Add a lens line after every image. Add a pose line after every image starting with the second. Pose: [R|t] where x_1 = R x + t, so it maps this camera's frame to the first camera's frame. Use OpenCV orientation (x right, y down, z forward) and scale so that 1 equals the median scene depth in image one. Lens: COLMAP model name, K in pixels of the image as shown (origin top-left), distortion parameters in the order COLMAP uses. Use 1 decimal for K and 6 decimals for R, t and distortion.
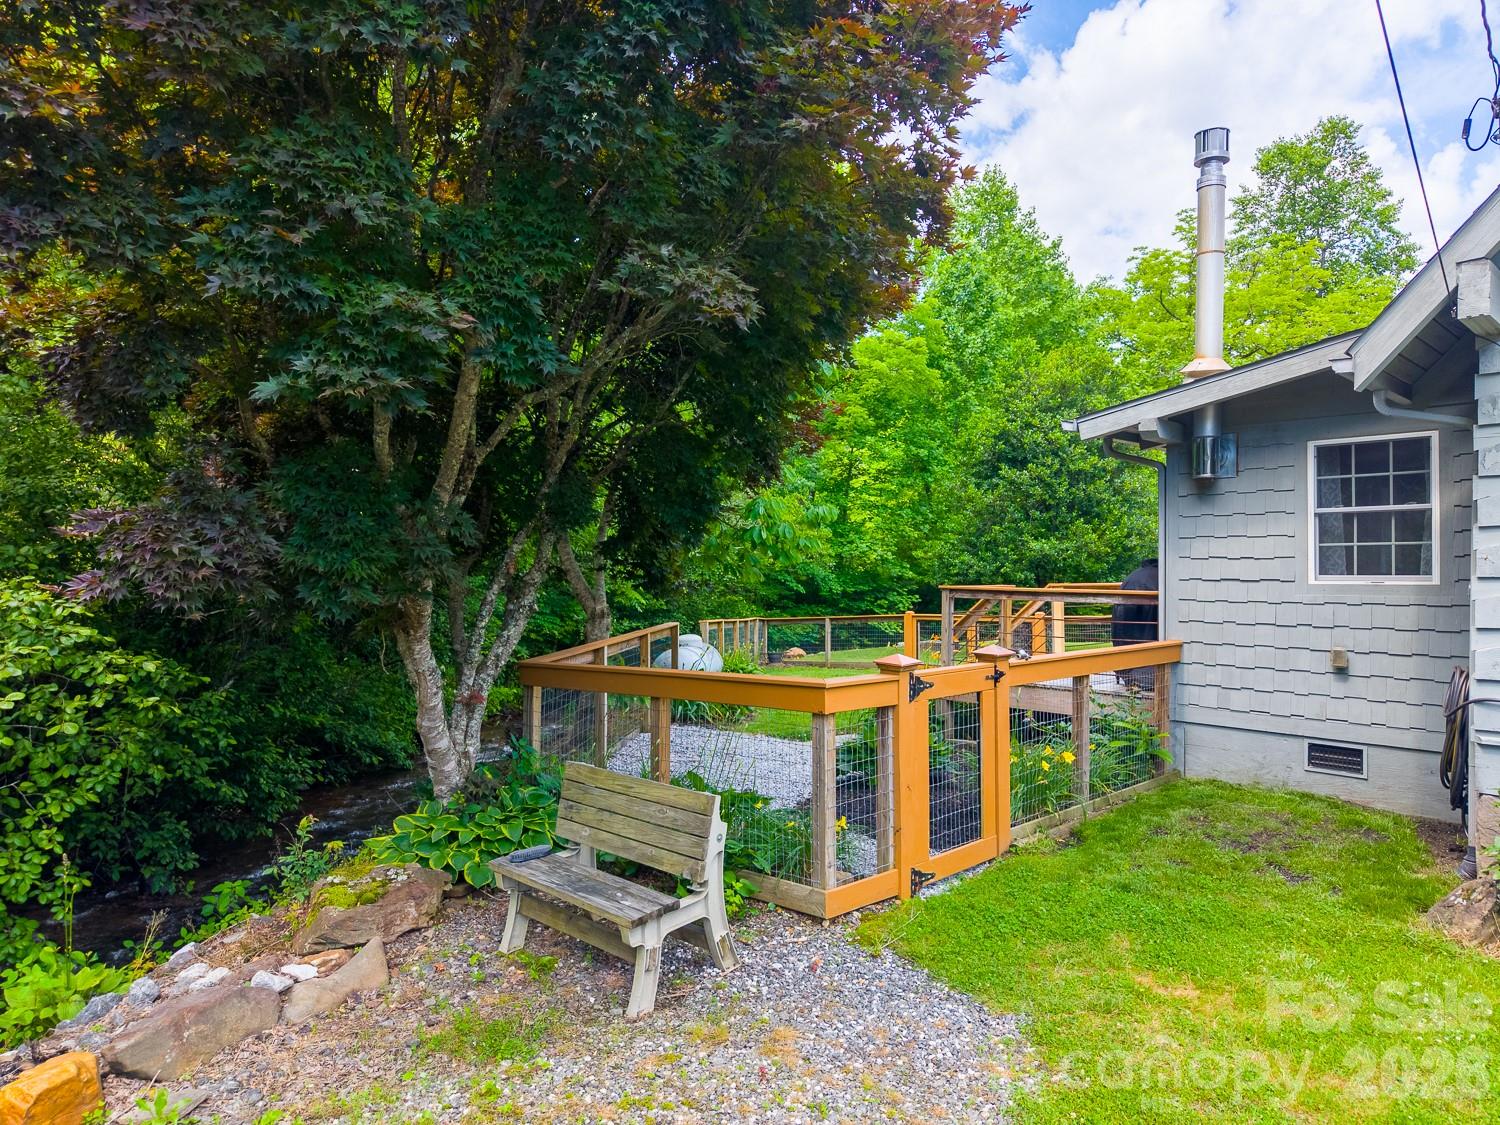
lens RADIAL K [[1036.4, 0, 740.4], [0, 1036.4, 570.1], [0, 0, 1]] dist [0.060694, -0.091145]
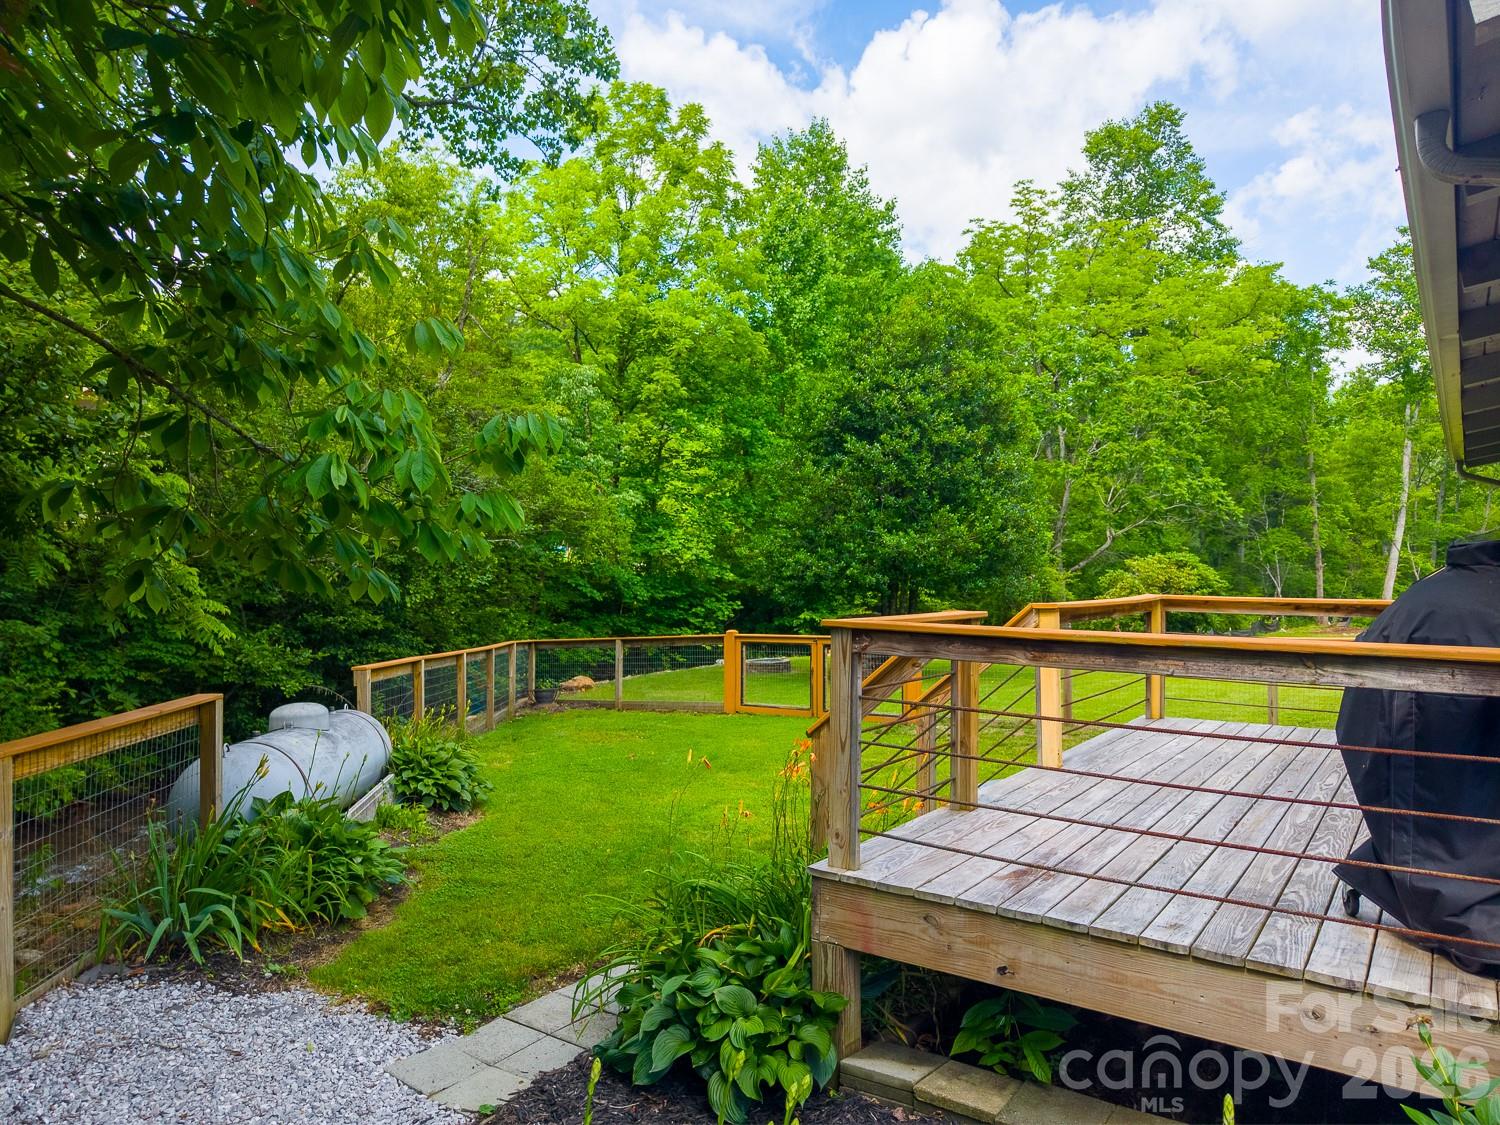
lens RADIAL K [[1036.4, 0, 740.4], [0, 1036.4, 570.1], [0, 0, 1]] dist [0.060694, -0.091145]
pose [[0.985229, -0.001941, 0.171228, 0.027528], [0.002127, 0.999997, -0.000900, -0.000508], [-0.171226, 0.001251, 0.985231, 0.172251]]
